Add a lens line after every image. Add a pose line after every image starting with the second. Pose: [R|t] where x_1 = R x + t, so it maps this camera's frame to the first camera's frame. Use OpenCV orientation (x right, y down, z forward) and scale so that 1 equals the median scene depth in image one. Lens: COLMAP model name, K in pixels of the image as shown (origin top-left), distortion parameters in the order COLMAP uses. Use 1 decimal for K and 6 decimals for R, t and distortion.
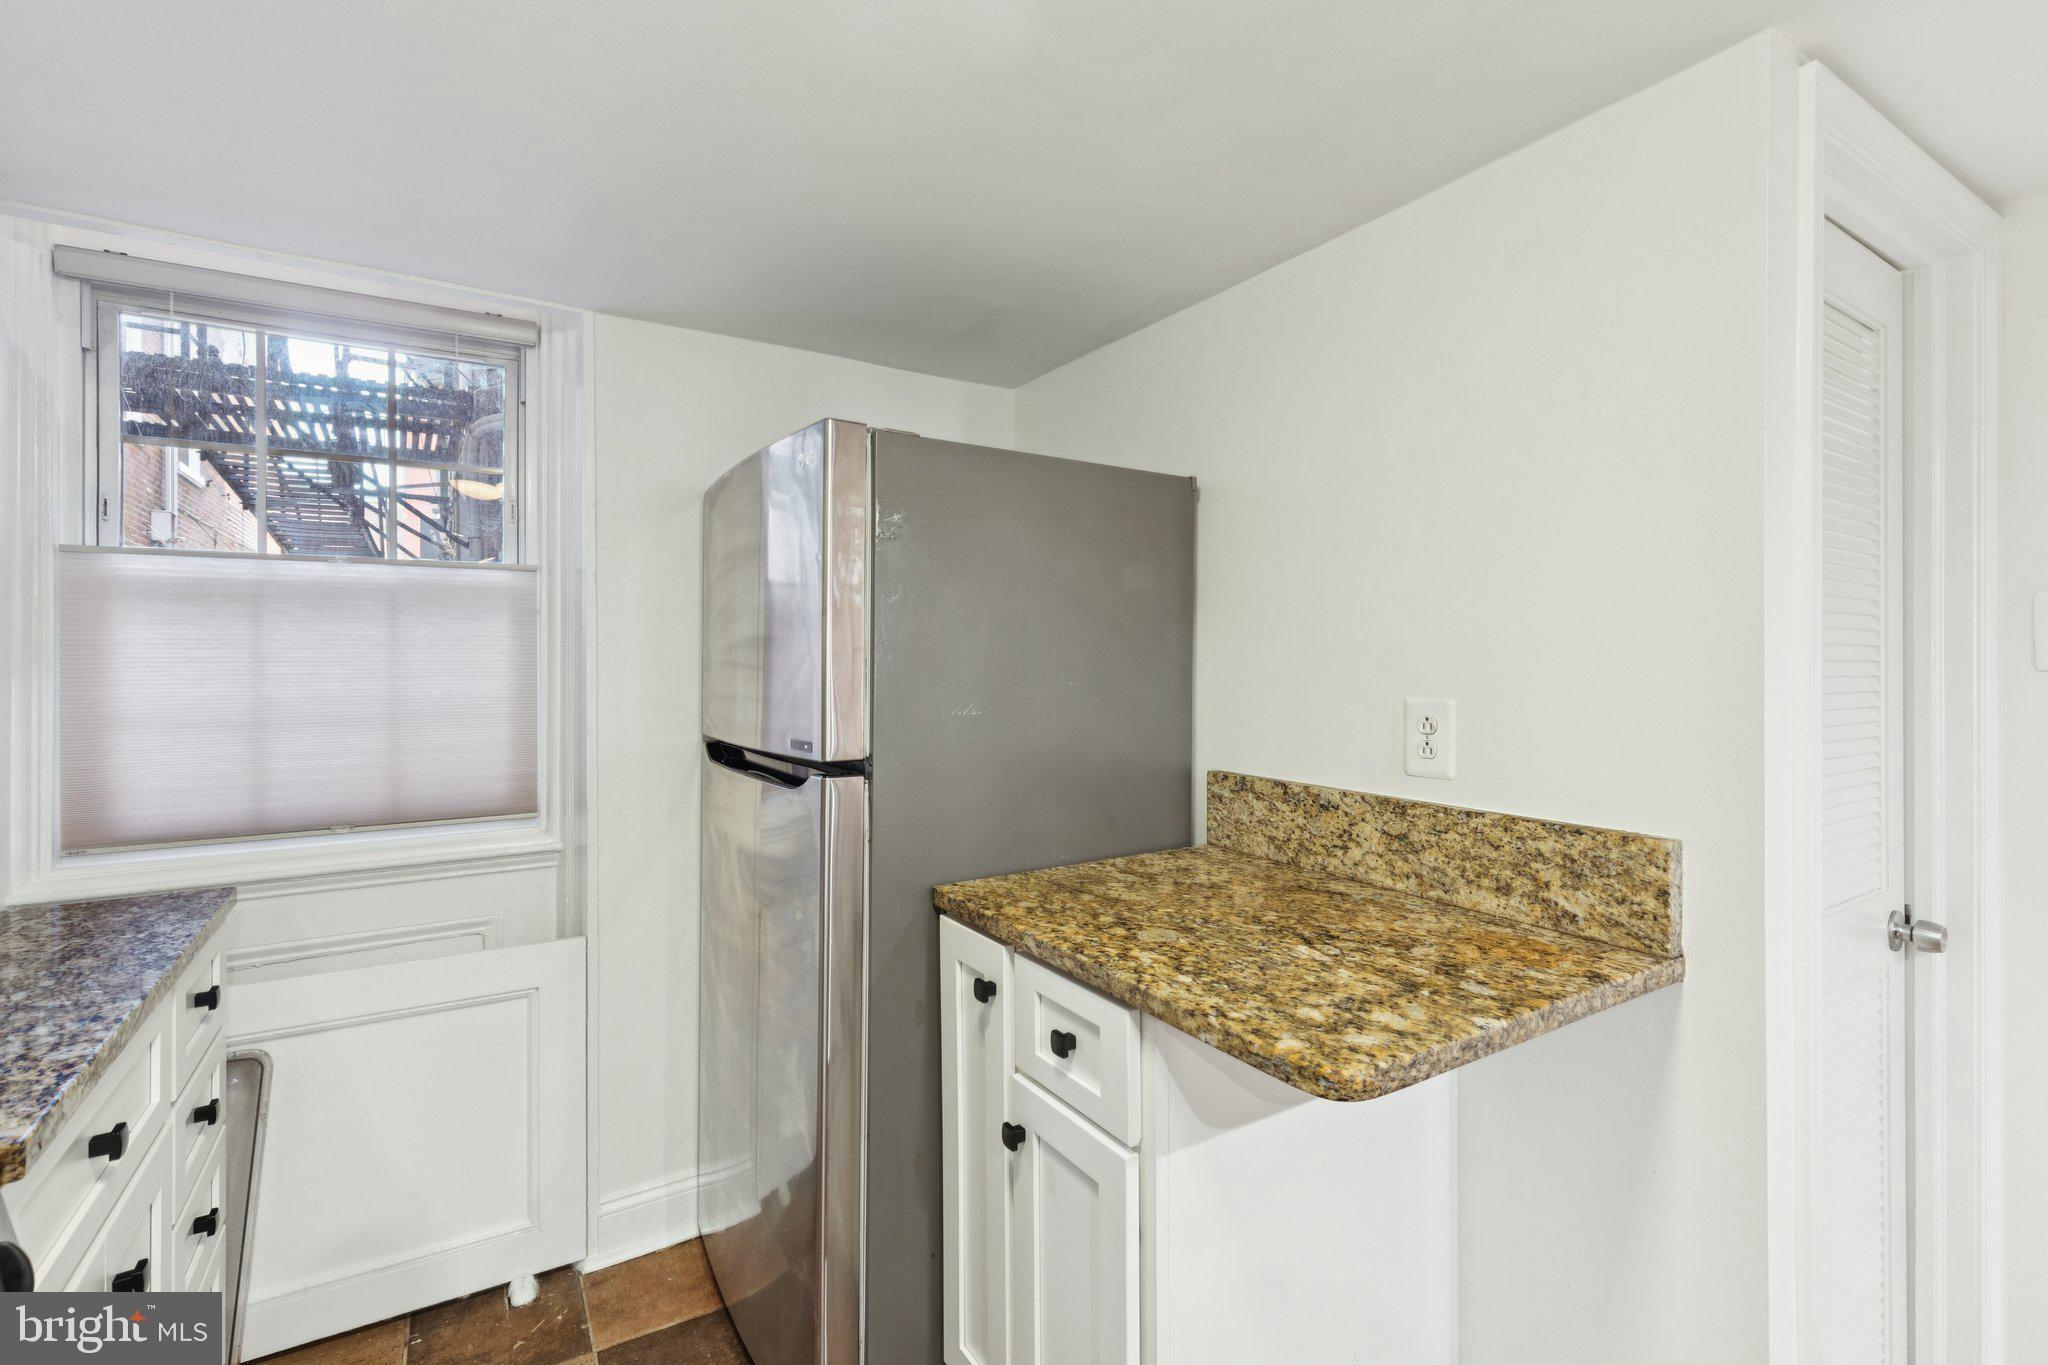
lens RADIAL K [[934.3, 0, 1026.8], [0, 934.3, 667.7], [0, 0, 1]] dist [0.008836, -0.000138]
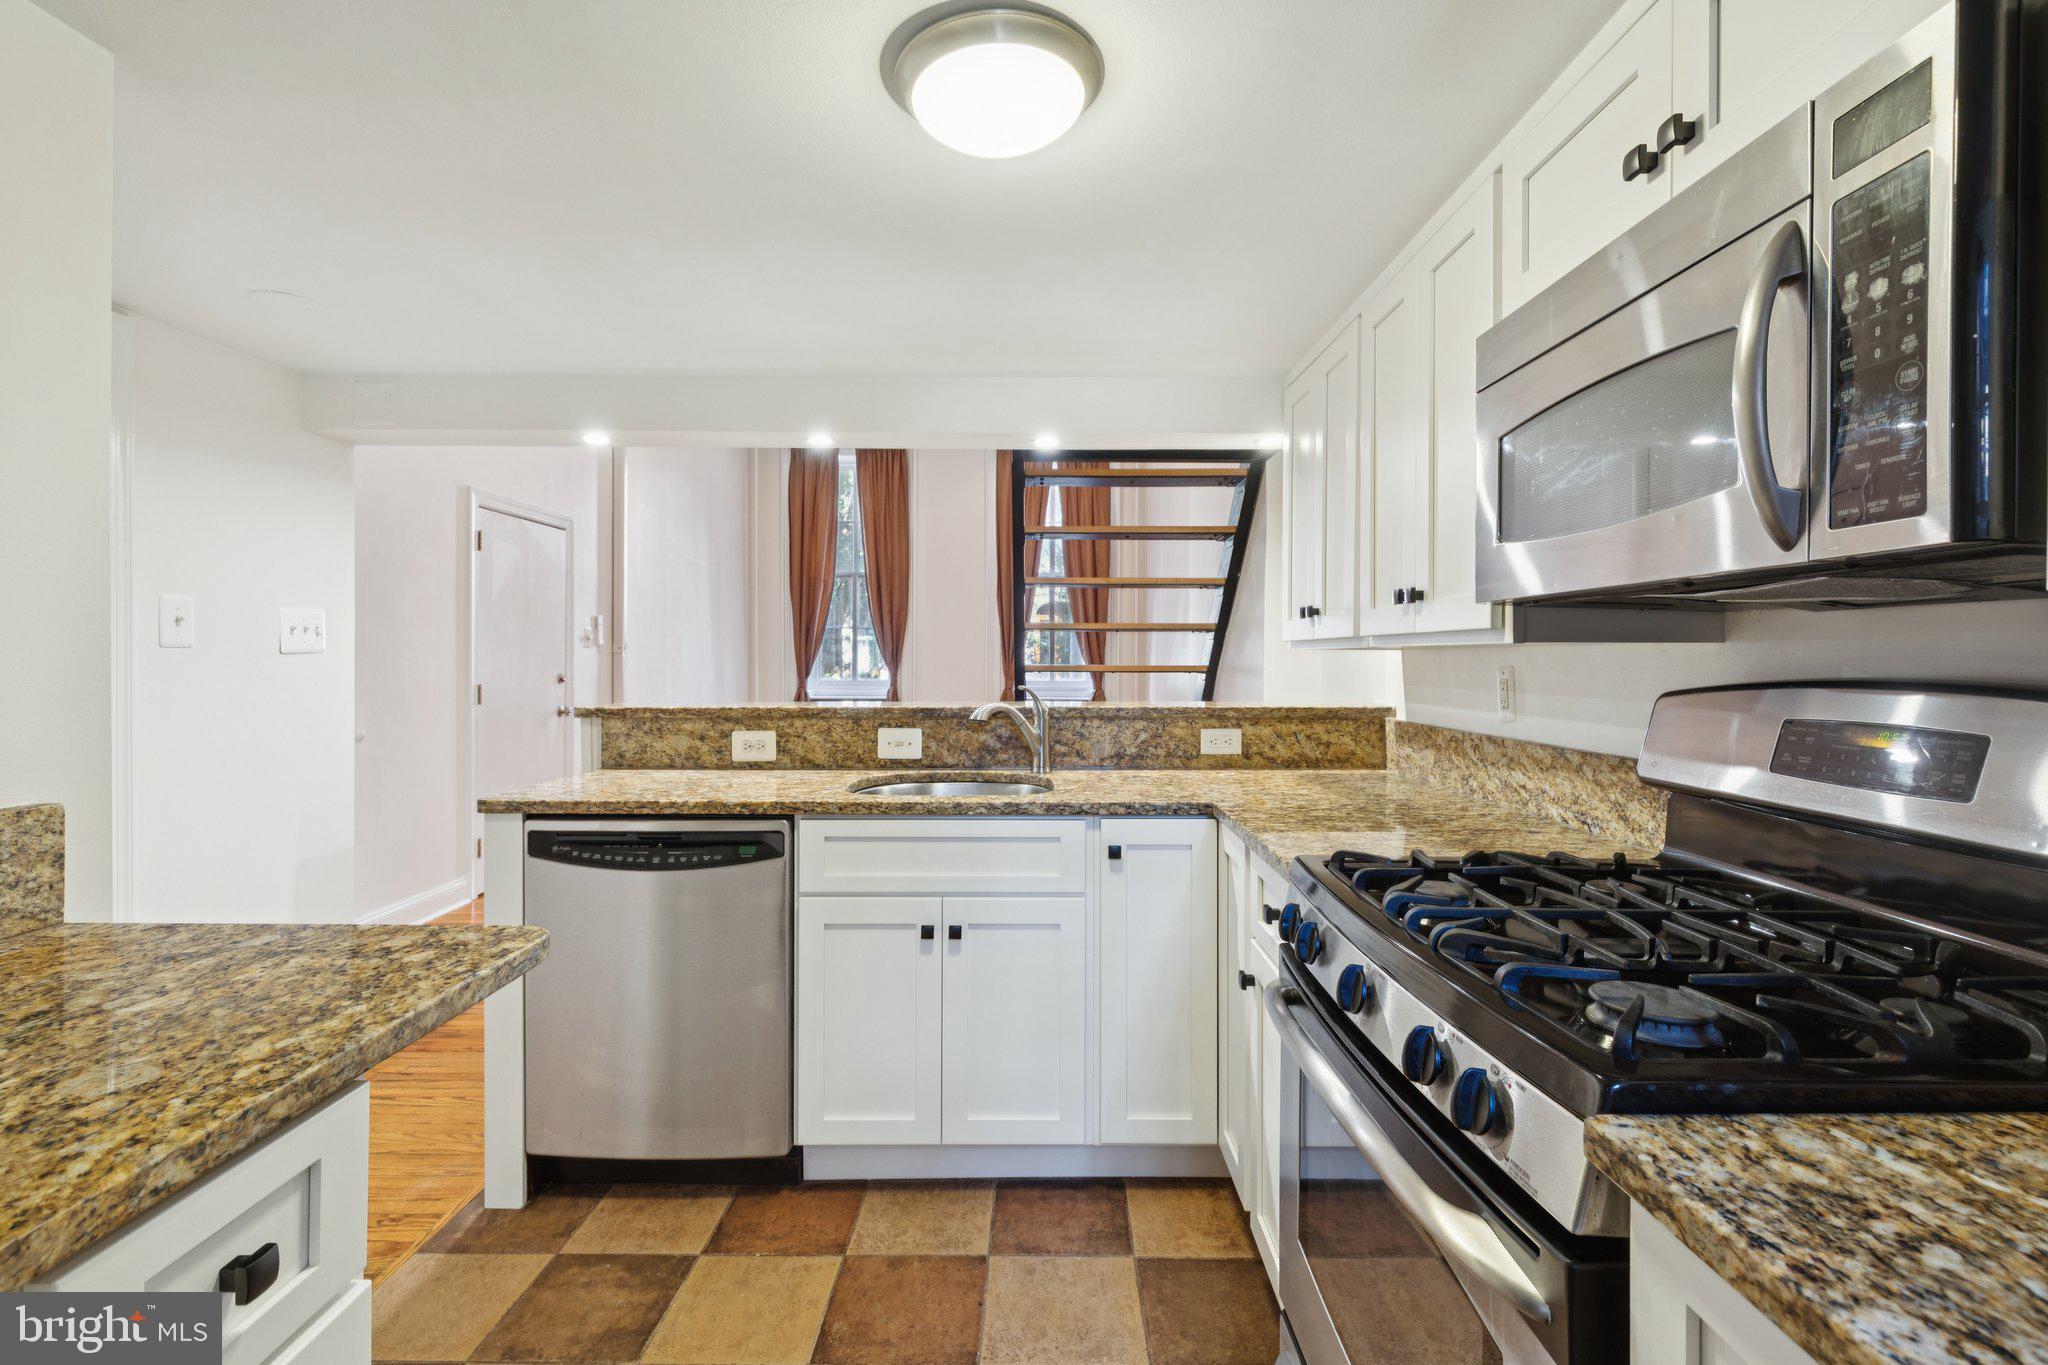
lens RADIAL K [[934.3, 0, 1041.8], [0, 934.3, 660.3], [0, 0, 1]] dist [0.008836, -0.000138]
pose [[-0.853524, 0.001203, 0.521052, -0.697869], [0.009117, 0.999879, 0.012626, 0.033496], [-0.520973, 0.015527, -0.853432, 1.302163]]
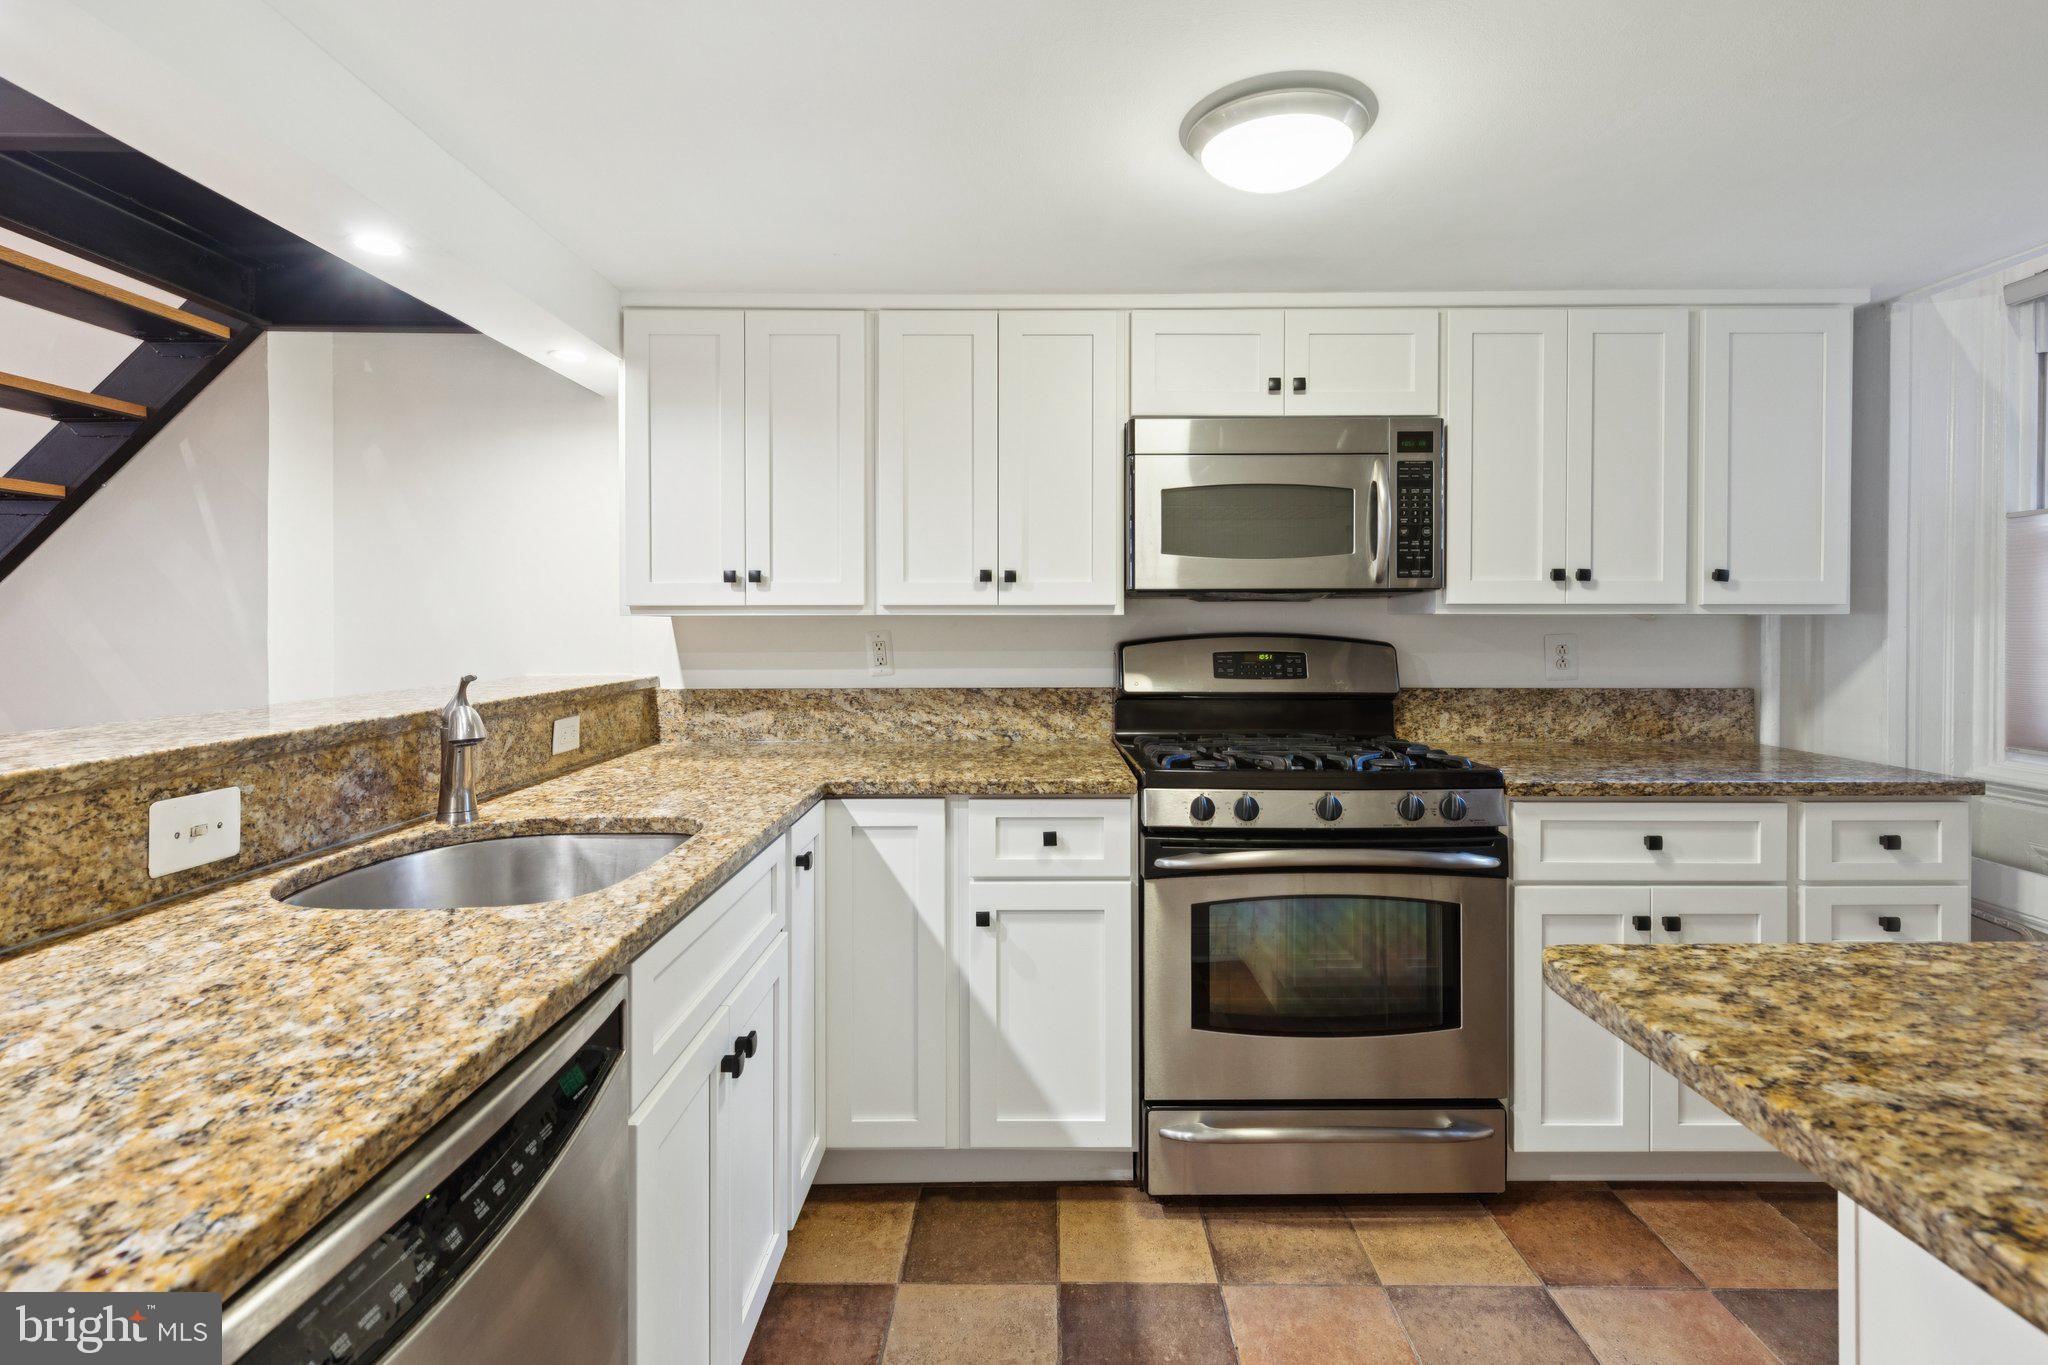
lens RADIAL K [[934.3, 0, 1034.3], [0, 934.3, 614.4], [0, 0, 1]] dist [0.008836, -0.000138]
pose [[-0.522651, -0.003263, -0.852540, 1.184412], [-0.007744, 0.999970, 0.000920, 0.030179], [0.852512, 0.007083, -0.522660, 0.789601]]
